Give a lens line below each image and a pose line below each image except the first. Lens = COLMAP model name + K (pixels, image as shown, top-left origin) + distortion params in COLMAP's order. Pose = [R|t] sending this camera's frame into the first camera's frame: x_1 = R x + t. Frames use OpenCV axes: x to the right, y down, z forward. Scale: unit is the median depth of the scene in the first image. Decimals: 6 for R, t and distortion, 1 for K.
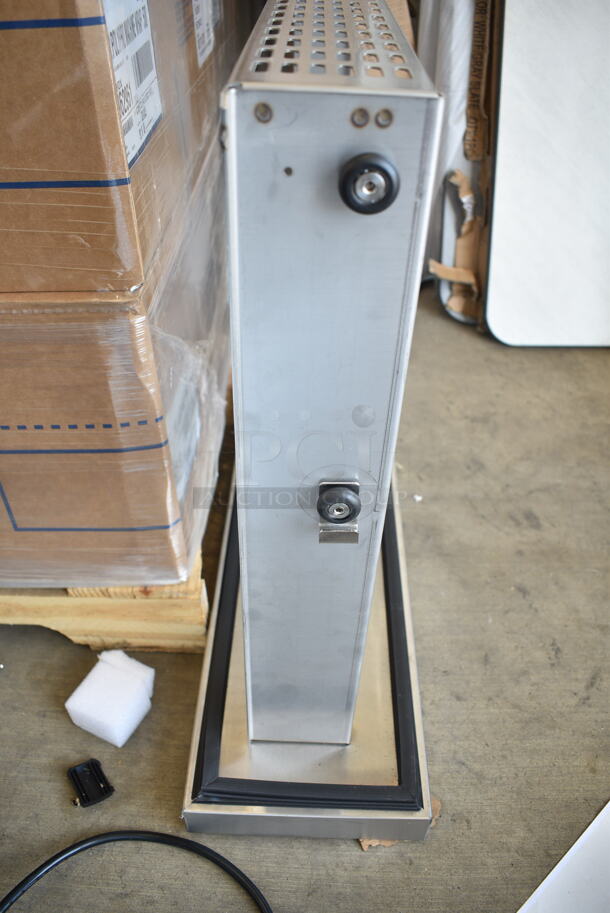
lens RADIAL K [[706.5, 0, 302.0], [0, 706.5, 455.3], [0, 0, 1]] dist [-0.091308, 0.001466]
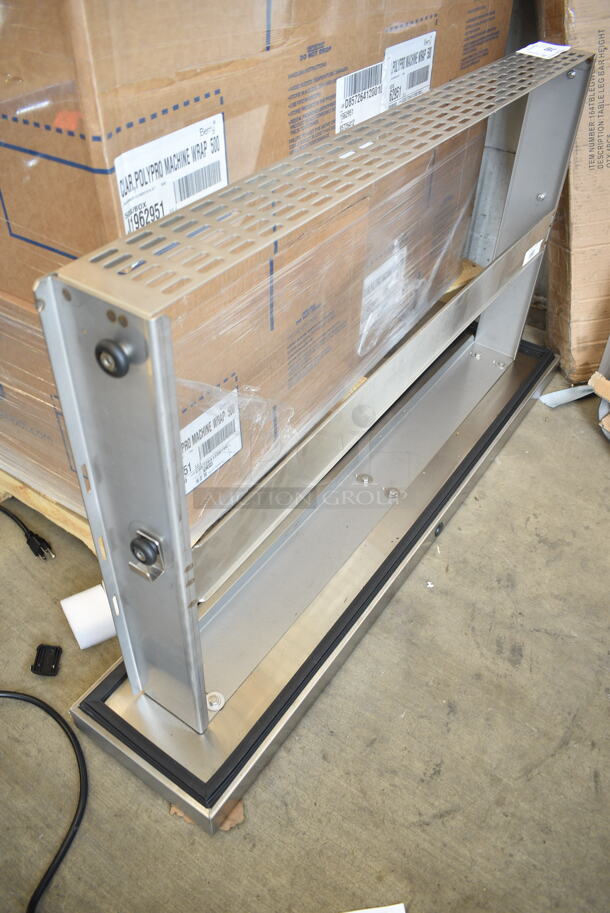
lens RADIAL K [[706.5, 0, 304.6], [0, 706.5, 457.8], [0, 0, 1]] dist [-0.091308, 0.001466]
pose [[0.837373, 0.379852, -0.393089, 0.413624], [-0.367956, 0.923485, 0.108554, -0.191647], [0.404246, 0.053739, 0.913070, -0.064337]]
